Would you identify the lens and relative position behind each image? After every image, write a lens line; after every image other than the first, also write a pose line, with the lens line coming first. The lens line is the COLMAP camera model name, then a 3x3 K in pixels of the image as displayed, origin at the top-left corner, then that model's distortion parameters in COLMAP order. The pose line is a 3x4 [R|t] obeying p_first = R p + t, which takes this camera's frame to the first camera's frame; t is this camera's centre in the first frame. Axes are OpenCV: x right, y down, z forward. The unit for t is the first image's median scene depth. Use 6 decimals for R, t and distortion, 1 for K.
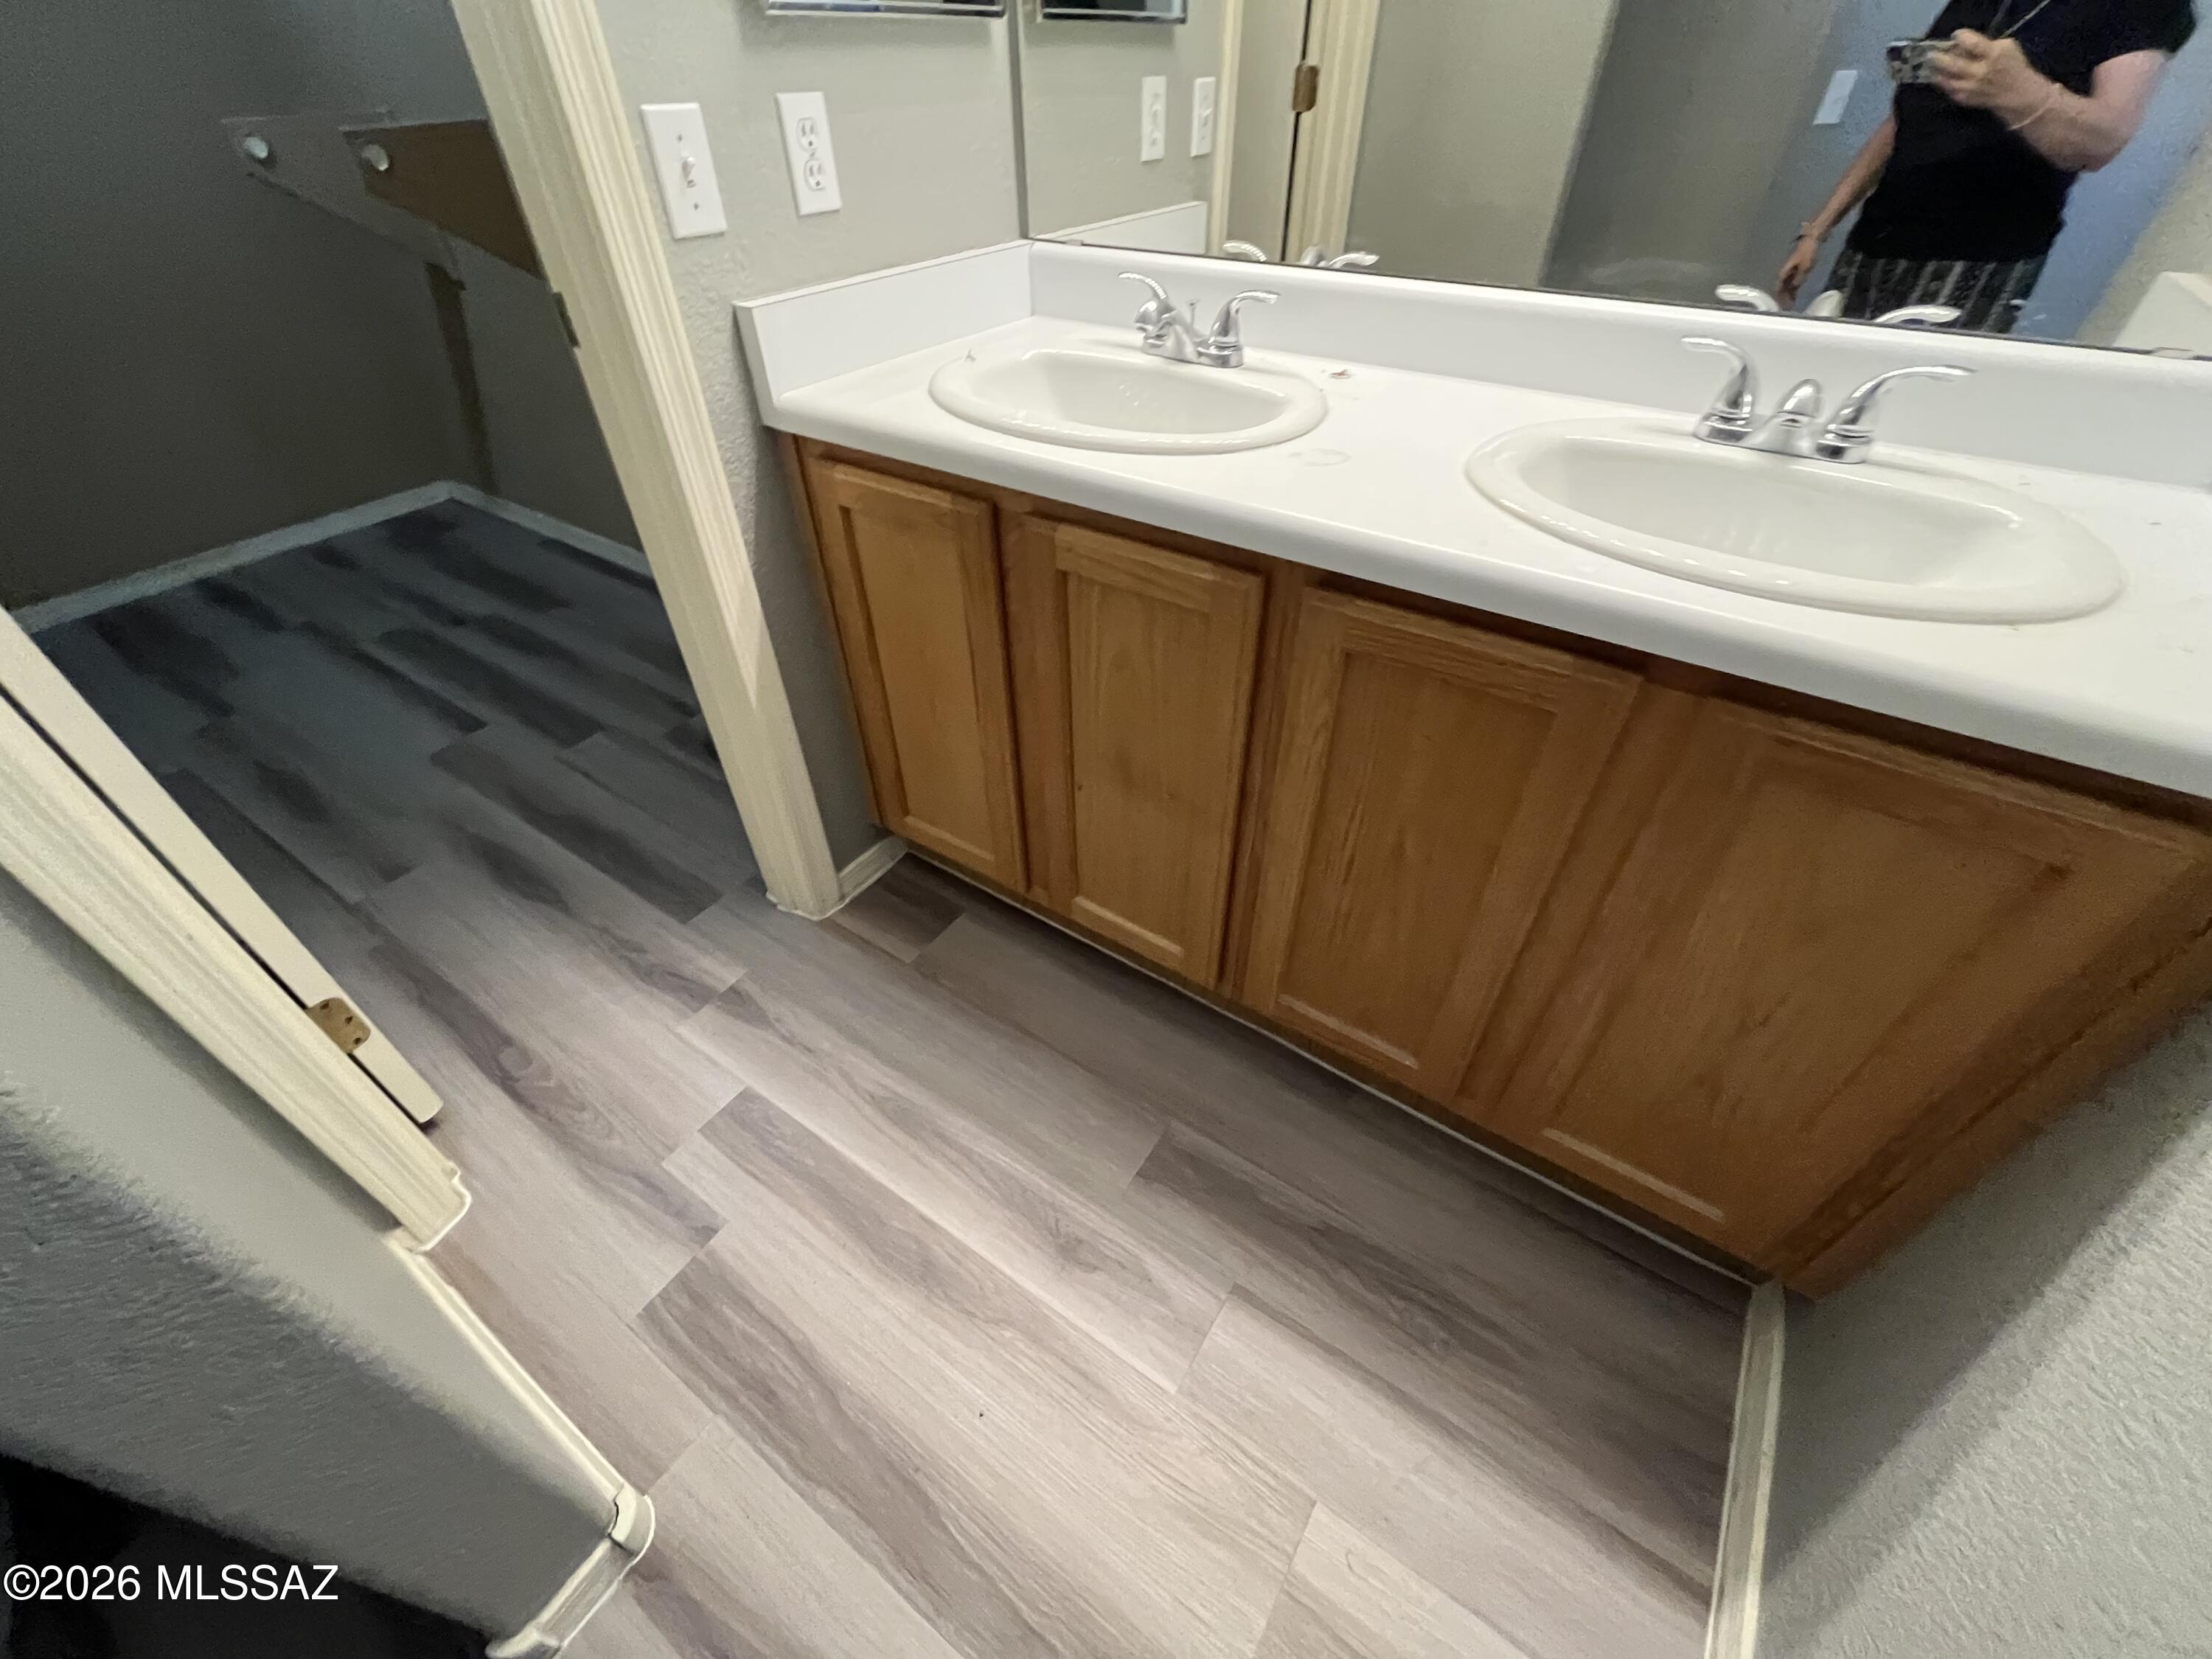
lens RADIAL K [[893.7, 0, 1101.3], [0, 893.7, 828.9], [0, 0, 1]] dist [-0.001026, -0.000169]
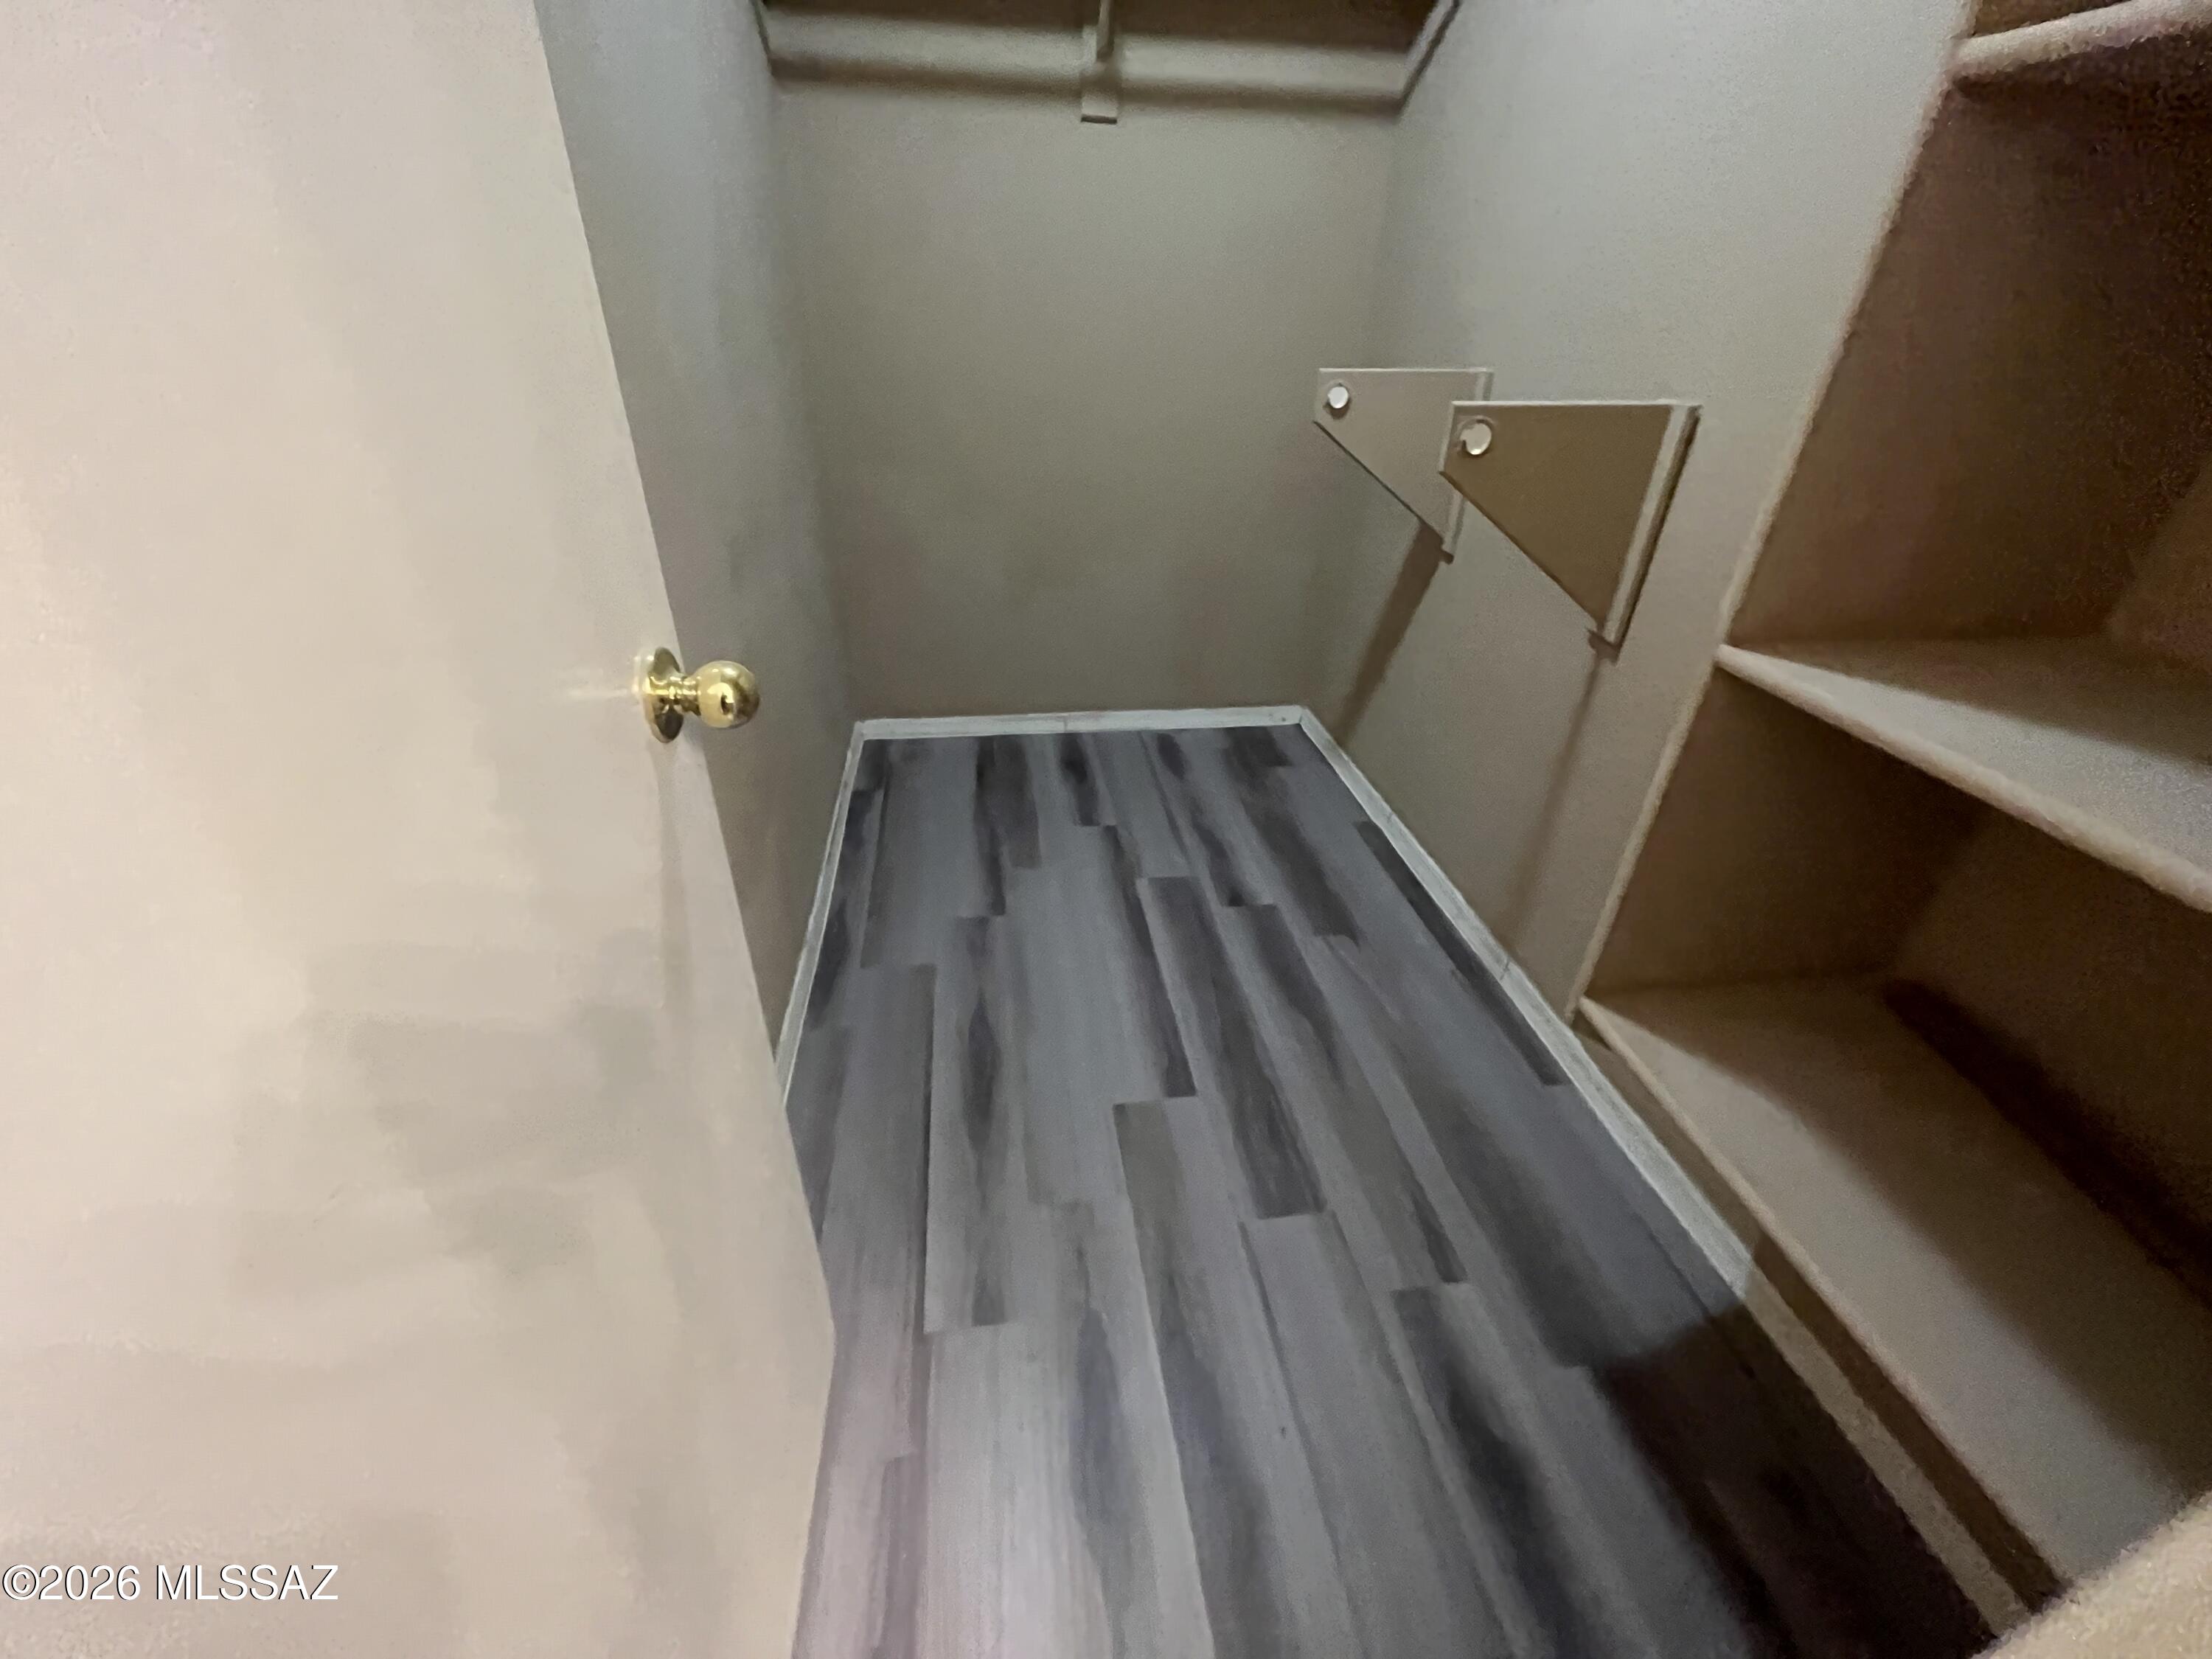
lens RADIAL K [[893.7, 0, 1101.3], [0, 893.7, 828.9], [0, 0, 1]] dist [-0.001026, -0.000169]
pose [[0.665461, 0.405192, -0.626882, -0.322170], [-0.510384, 0.859833, 0.013969, -0.248936], [0.544674, 0.310655, 0.778989, 0.272854]]
